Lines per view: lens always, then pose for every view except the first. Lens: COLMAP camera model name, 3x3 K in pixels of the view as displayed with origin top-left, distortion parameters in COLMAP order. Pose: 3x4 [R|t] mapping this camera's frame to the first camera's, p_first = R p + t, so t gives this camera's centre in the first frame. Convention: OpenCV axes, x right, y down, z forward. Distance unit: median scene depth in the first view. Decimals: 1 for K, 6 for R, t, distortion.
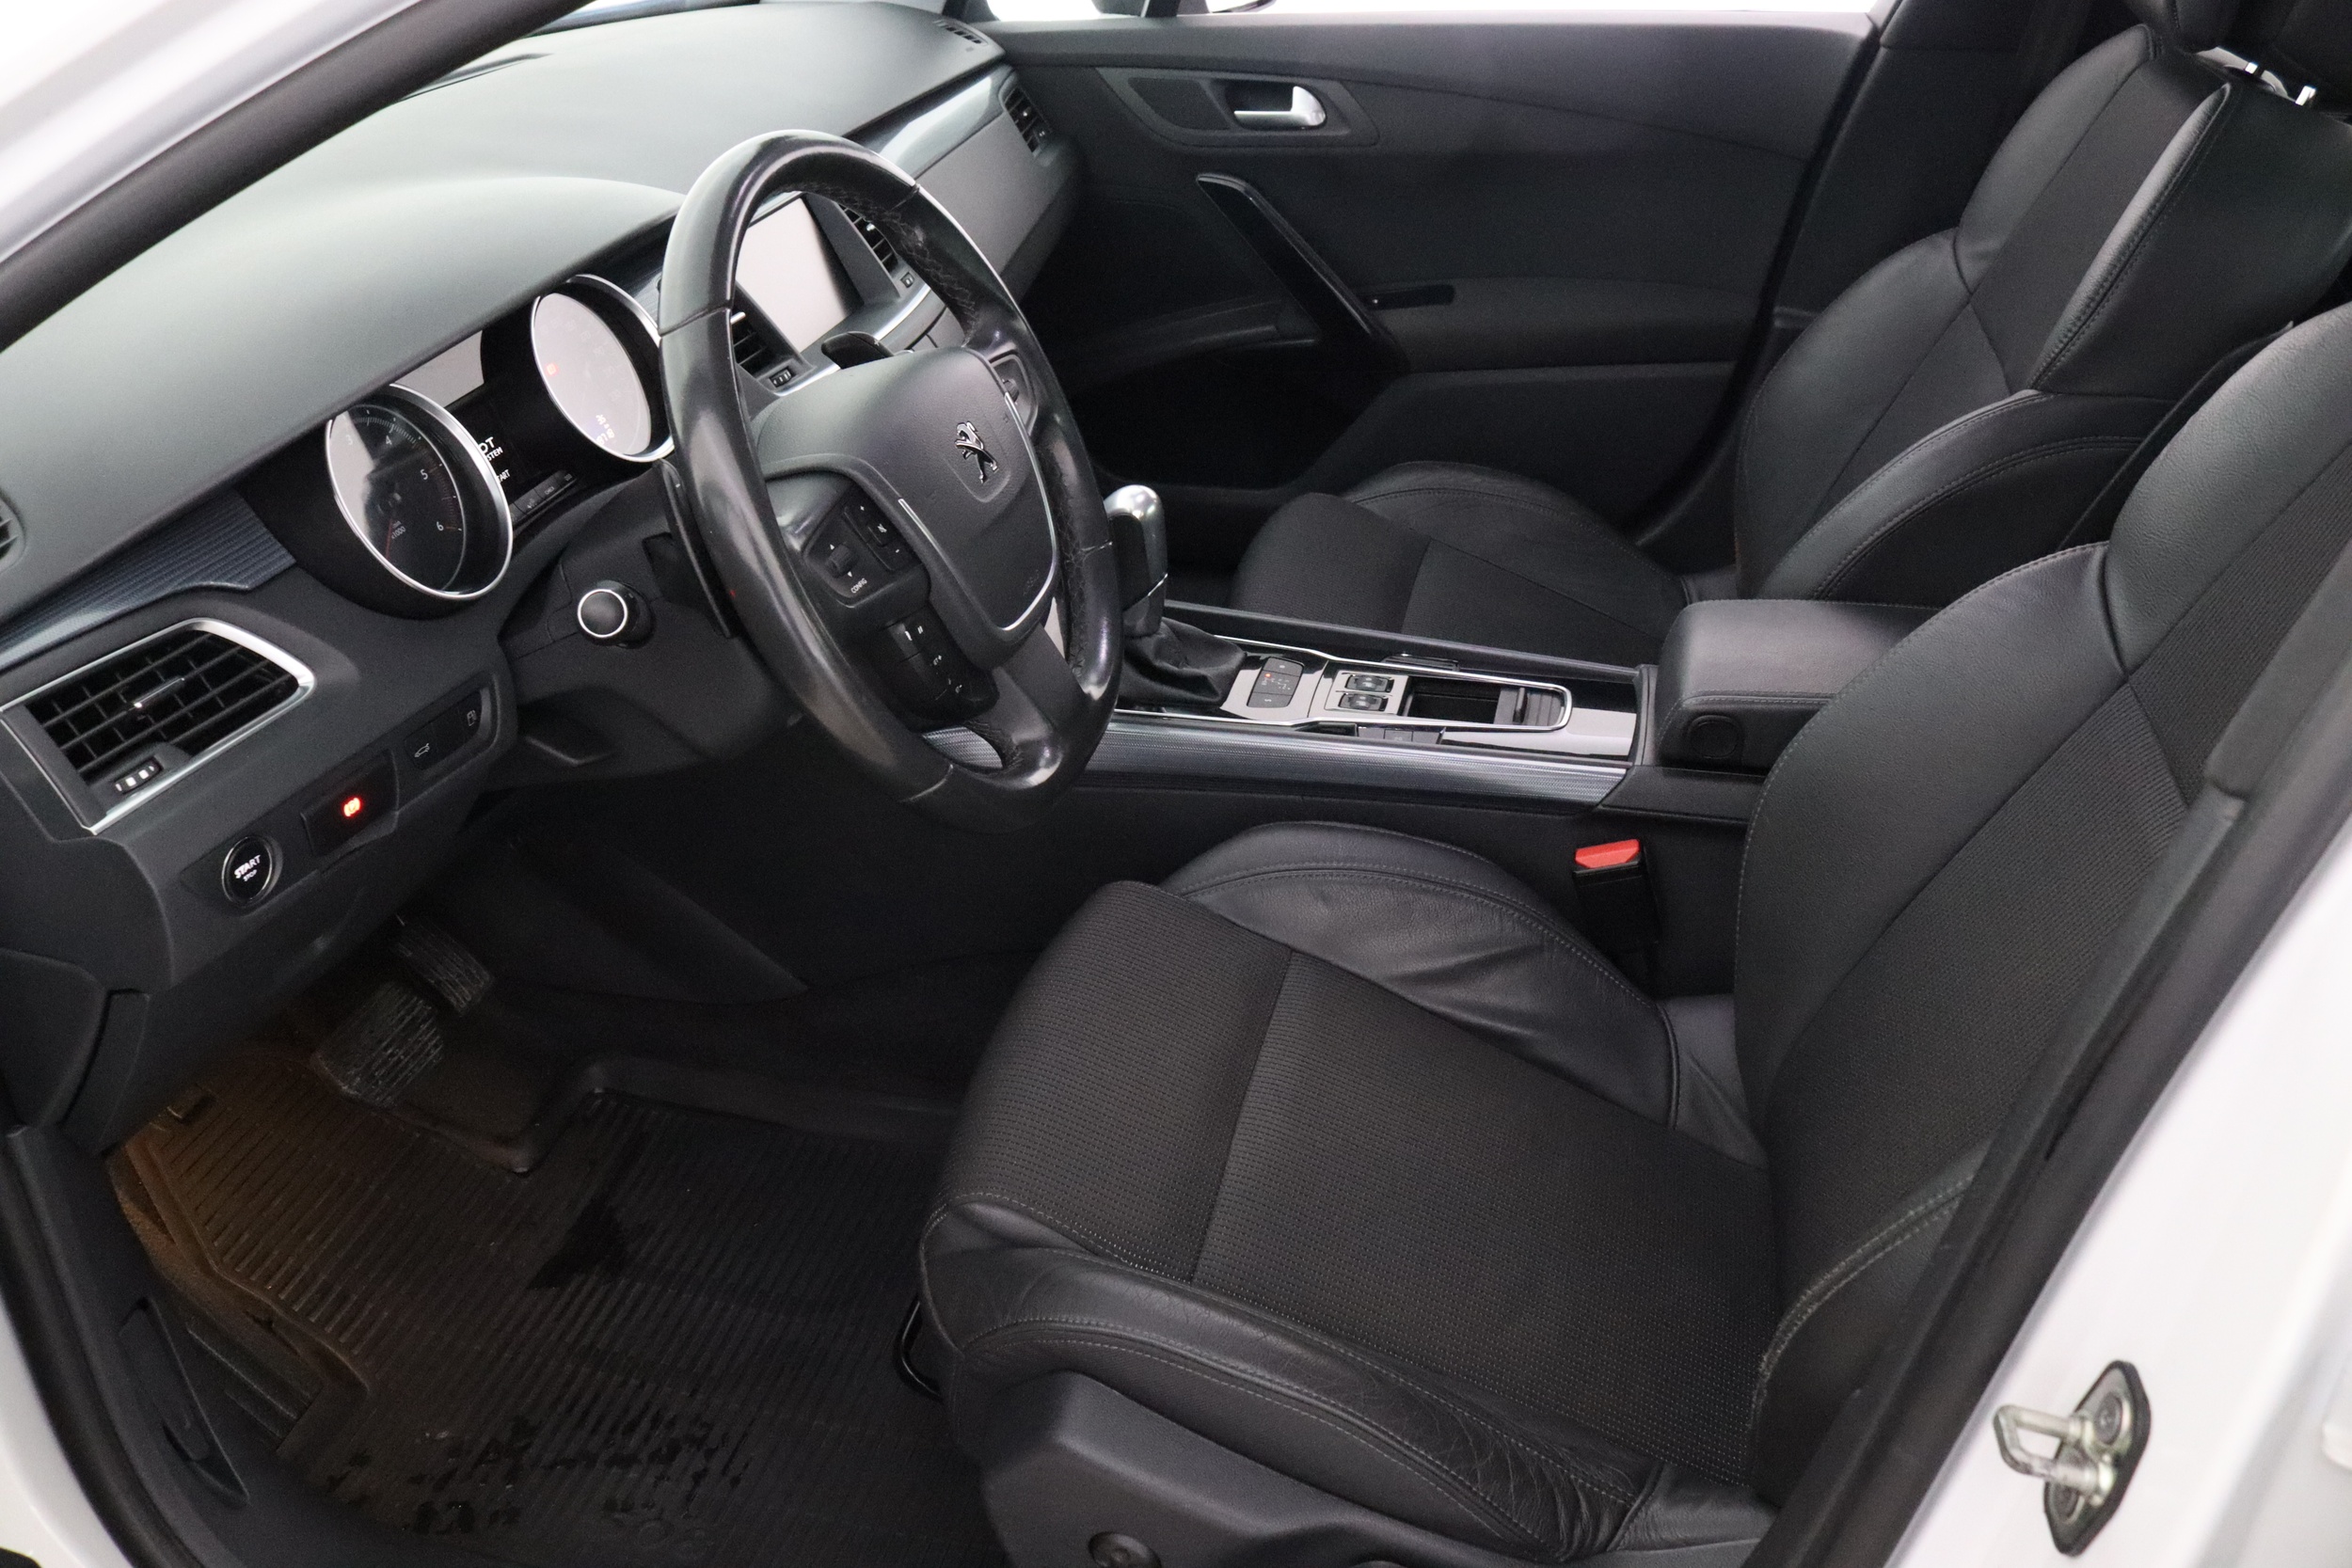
lens RADIAL K [[1955.9, 0, 1176.0], [0, 1955.9, 784.0], [0, 0, 1]] dist [-0.157812, 0.122150]
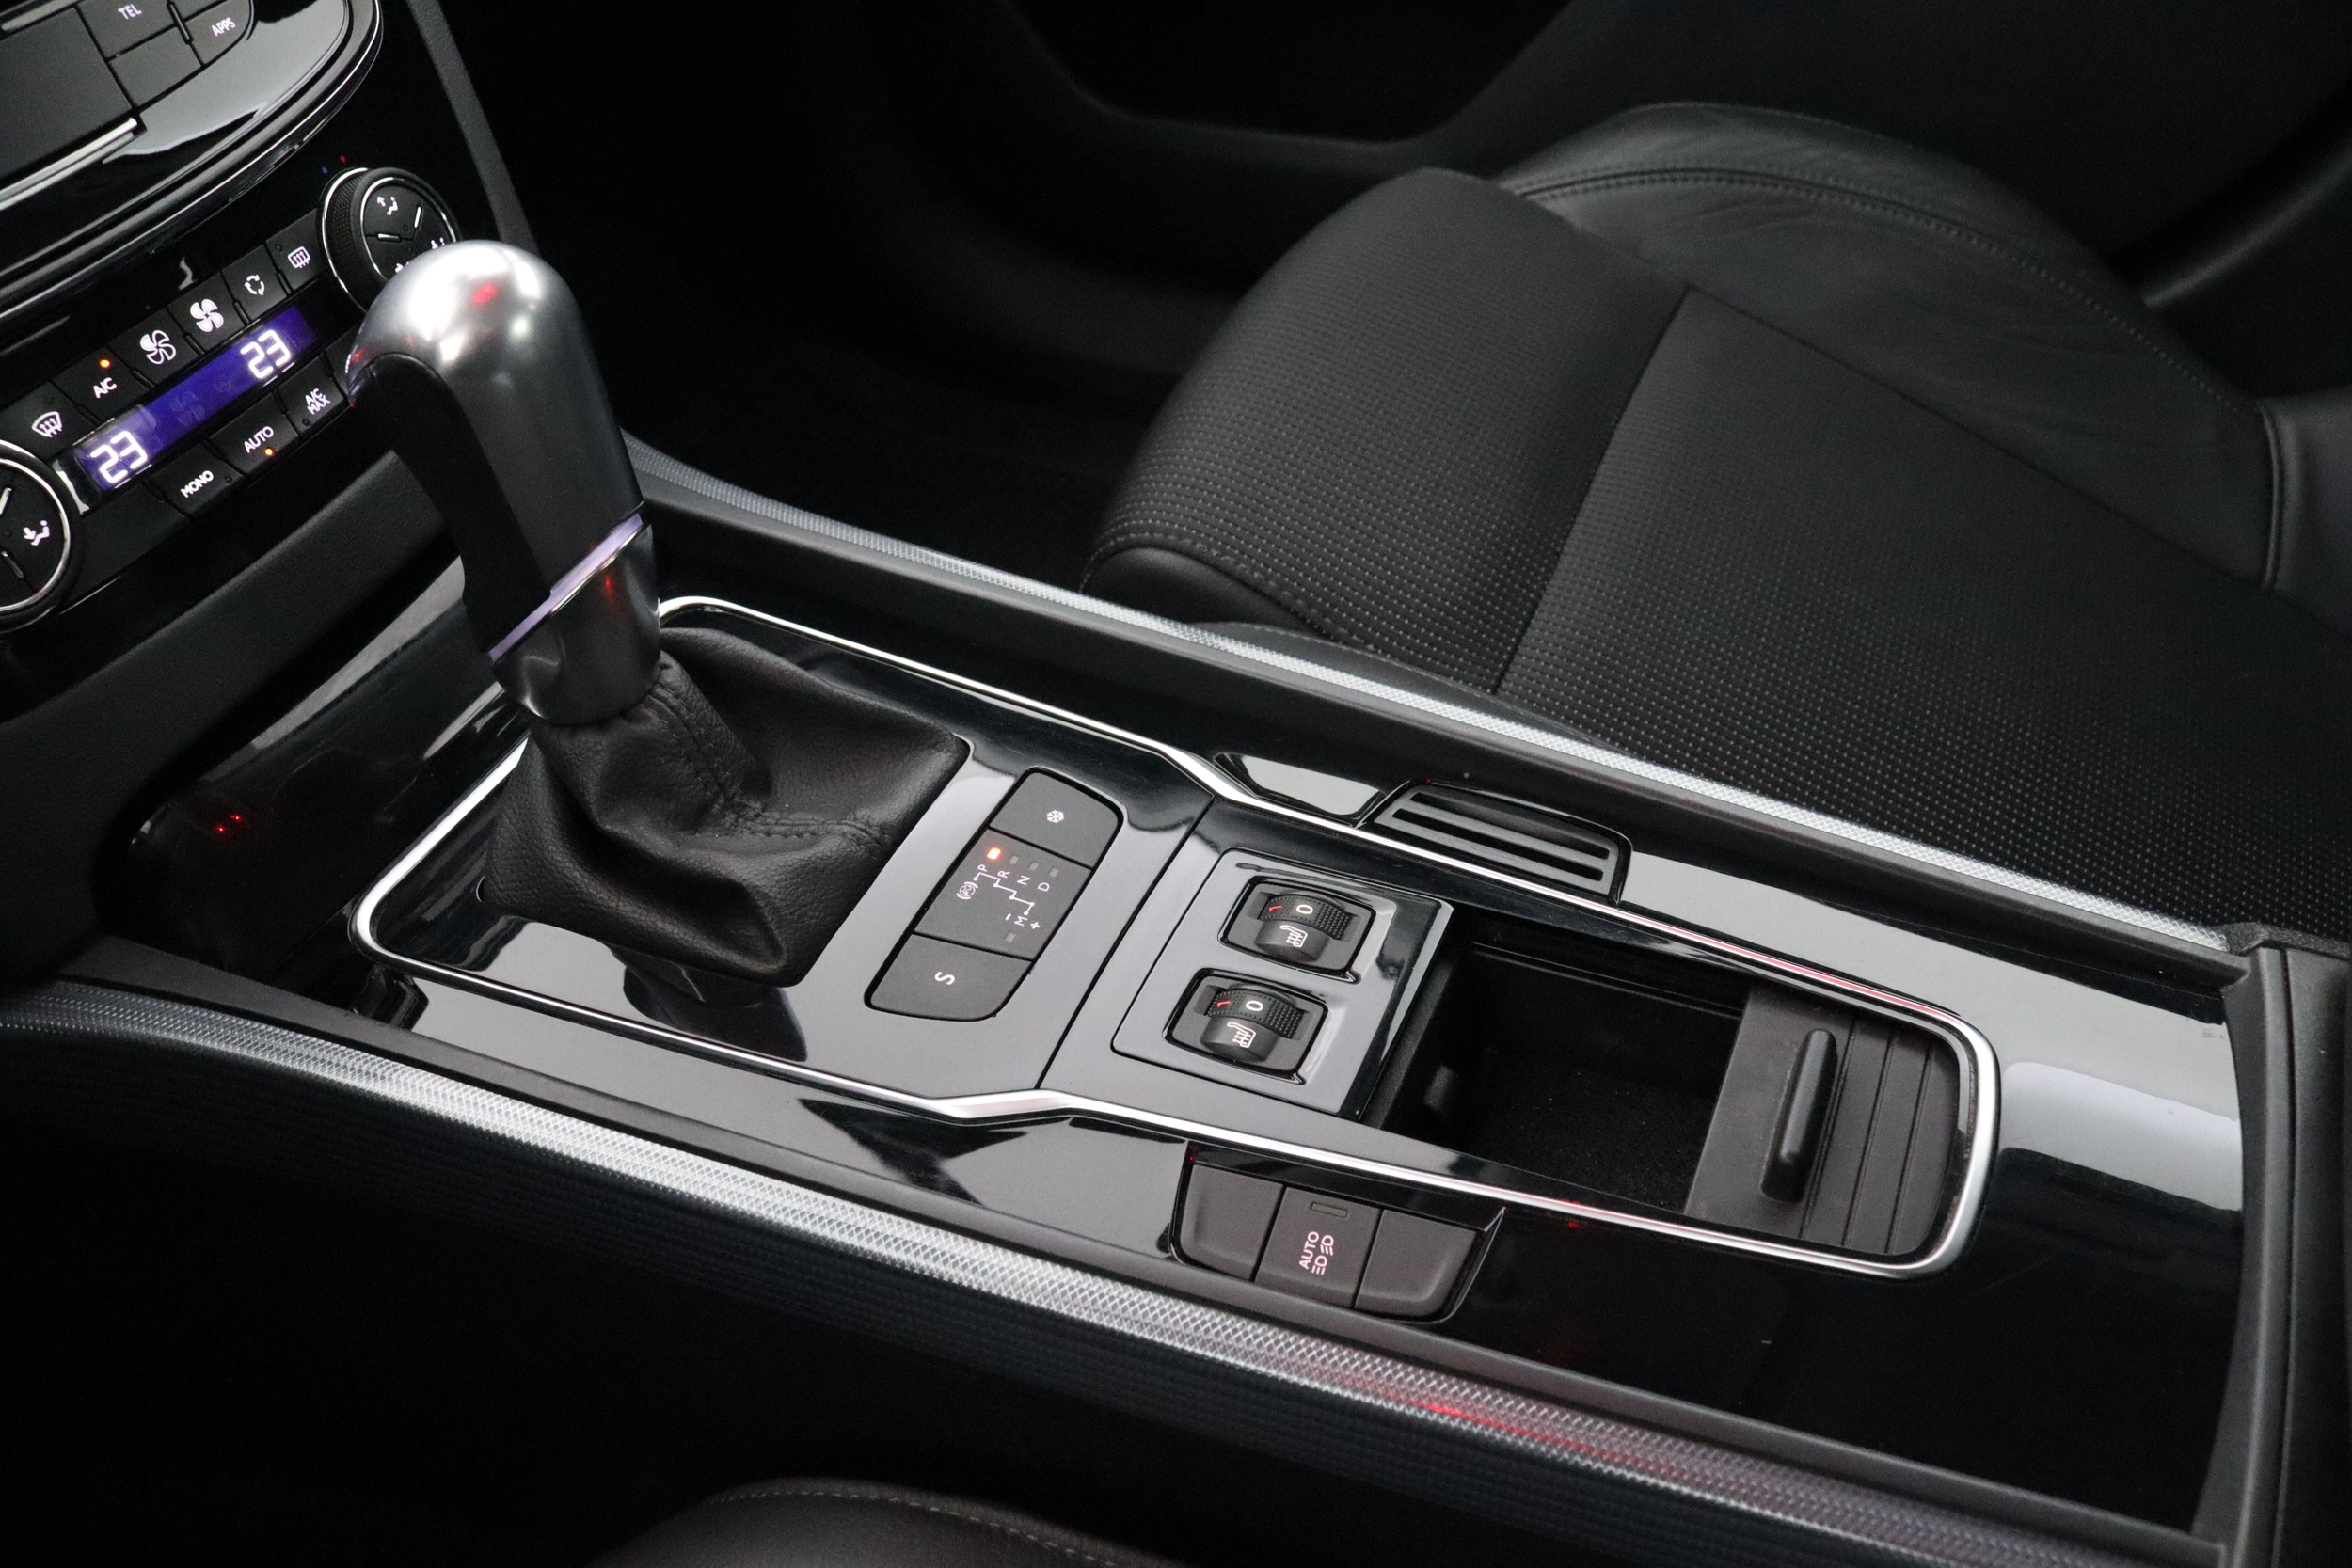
lens RADIAL K [[1955.9, 0, 1176.0], [0, 1955.9, 784.0], [0, 0, 1]] dist [-0.157812, 0.122150]
pose [[0.984111, 0.071466, -0.162538, 0.131938], [-0.037944, 0.978922, 0.200681, -0.135350], [0.173454, -0.191325, 0.966079, 0.737435]]
